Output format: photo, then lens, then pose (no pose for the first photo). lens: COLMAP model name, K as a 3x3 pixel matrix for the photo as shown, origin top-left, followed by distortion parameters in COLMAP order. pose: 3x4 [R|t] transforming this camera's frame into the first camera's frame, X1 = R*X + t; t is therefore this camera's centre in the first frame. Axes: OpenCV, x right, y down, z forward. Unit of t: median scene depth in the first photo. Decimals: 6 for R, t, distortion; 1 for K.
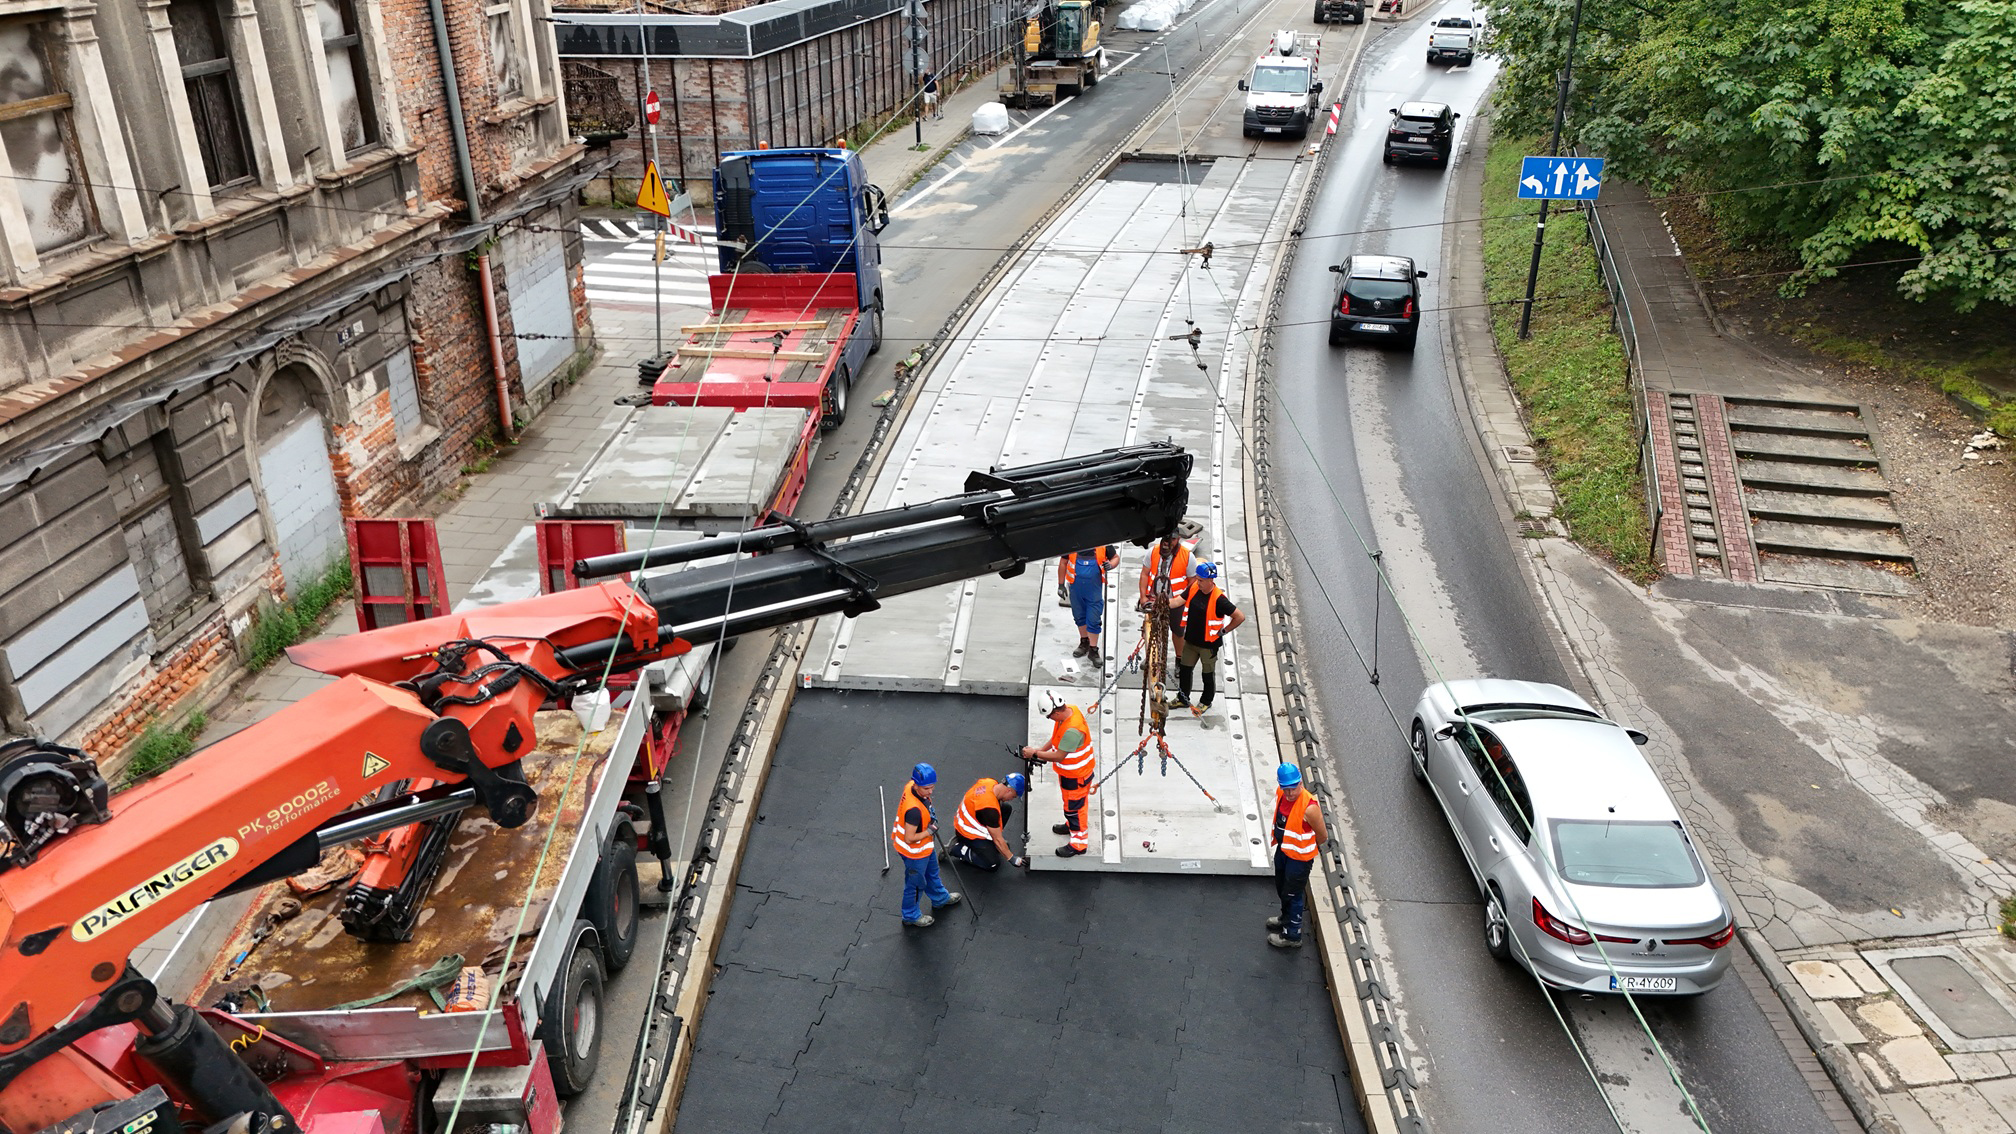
lens RADIAL K [[1531.3, 0, 1041.8], [0, 1531.3, 566.1], [0, 0, 1]] dist [0.068072, -0.053719]
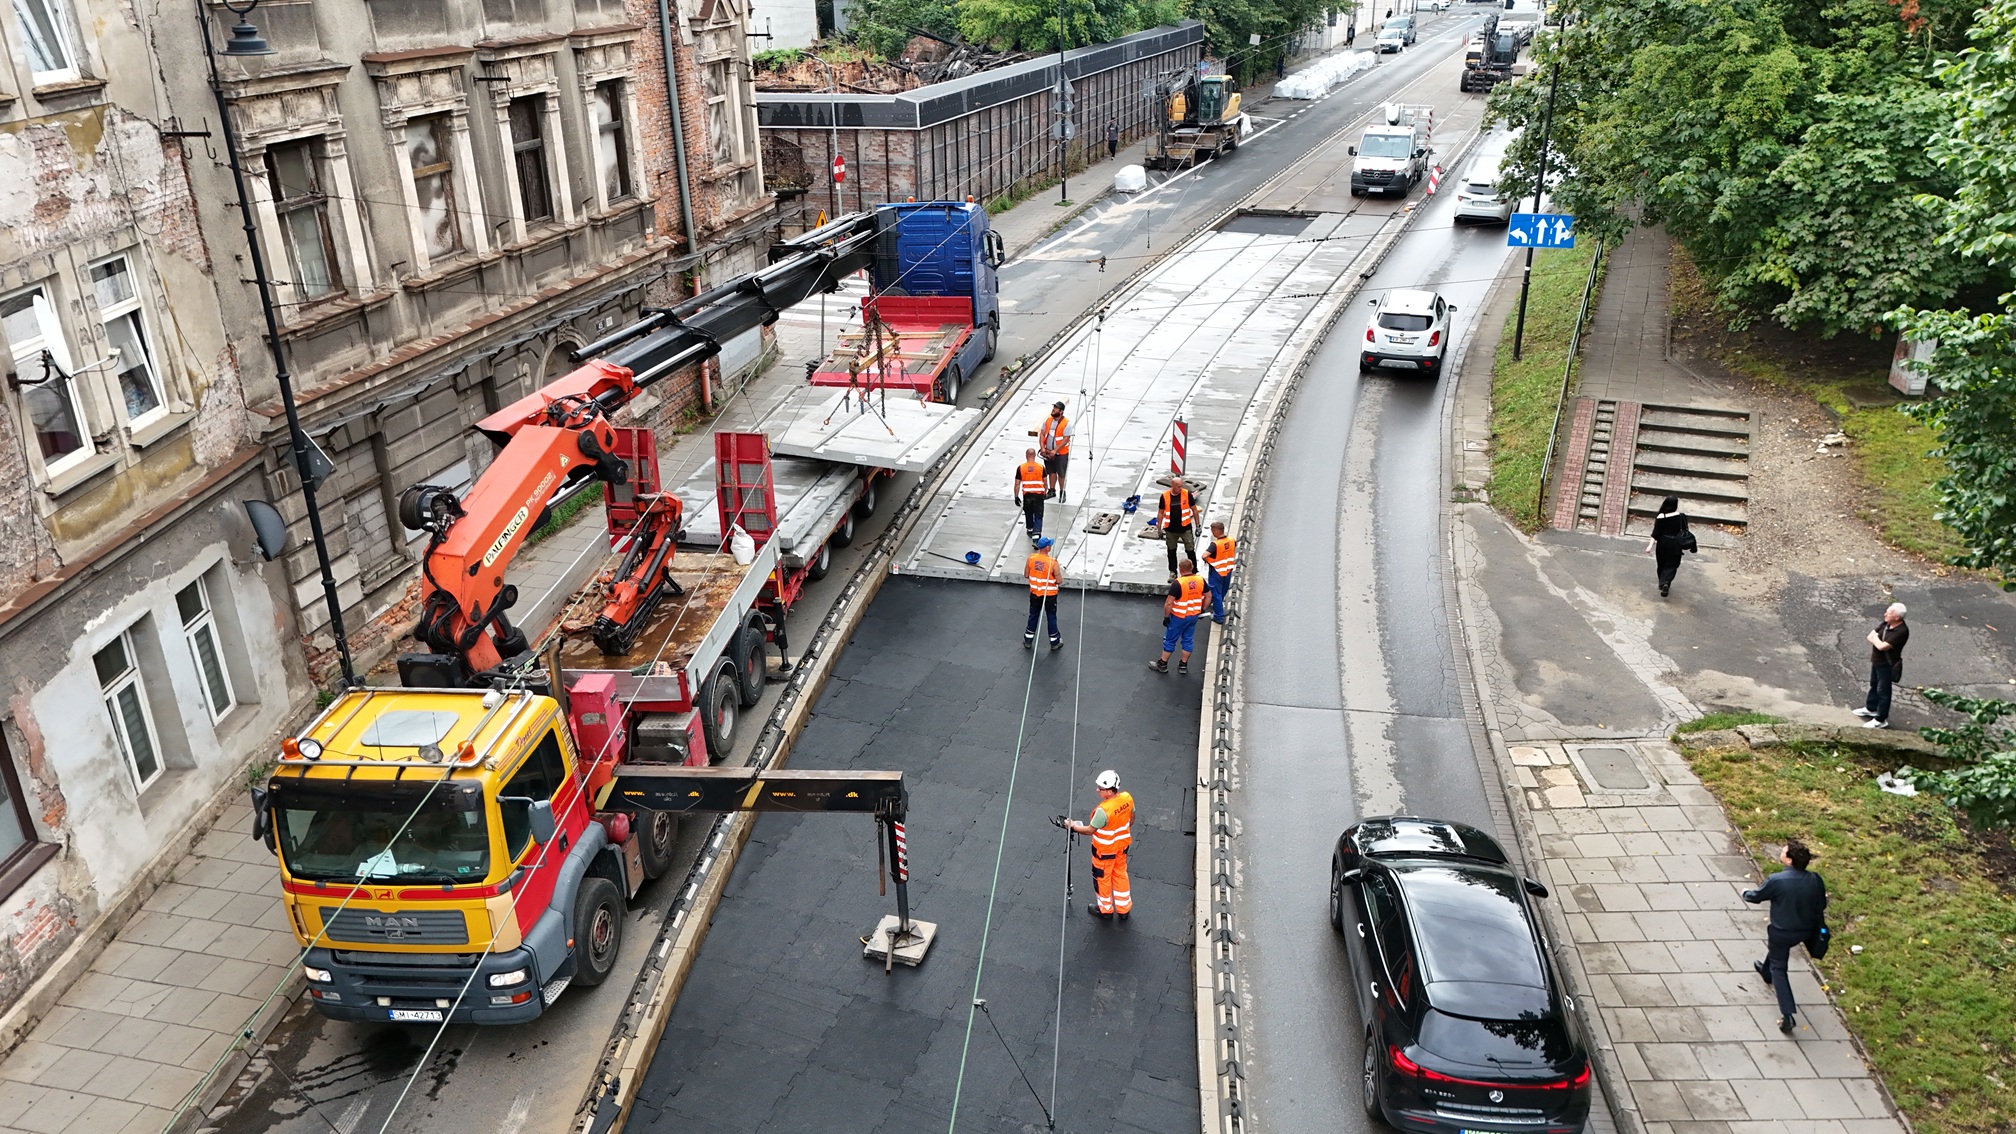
lens RADIAL K [[1531.3, 0, 1041.8], [0, 1531.3, 566.1], [0, 0, 1]] dist [0.068072, -0.053719]
pose [[0.991398, 0.039164, -0.124883, 0.126908], [-0.043514, 0.998531, -0.032296, 0.088970], [0.123435, 0.037453, 0.991646, -0.316826]]
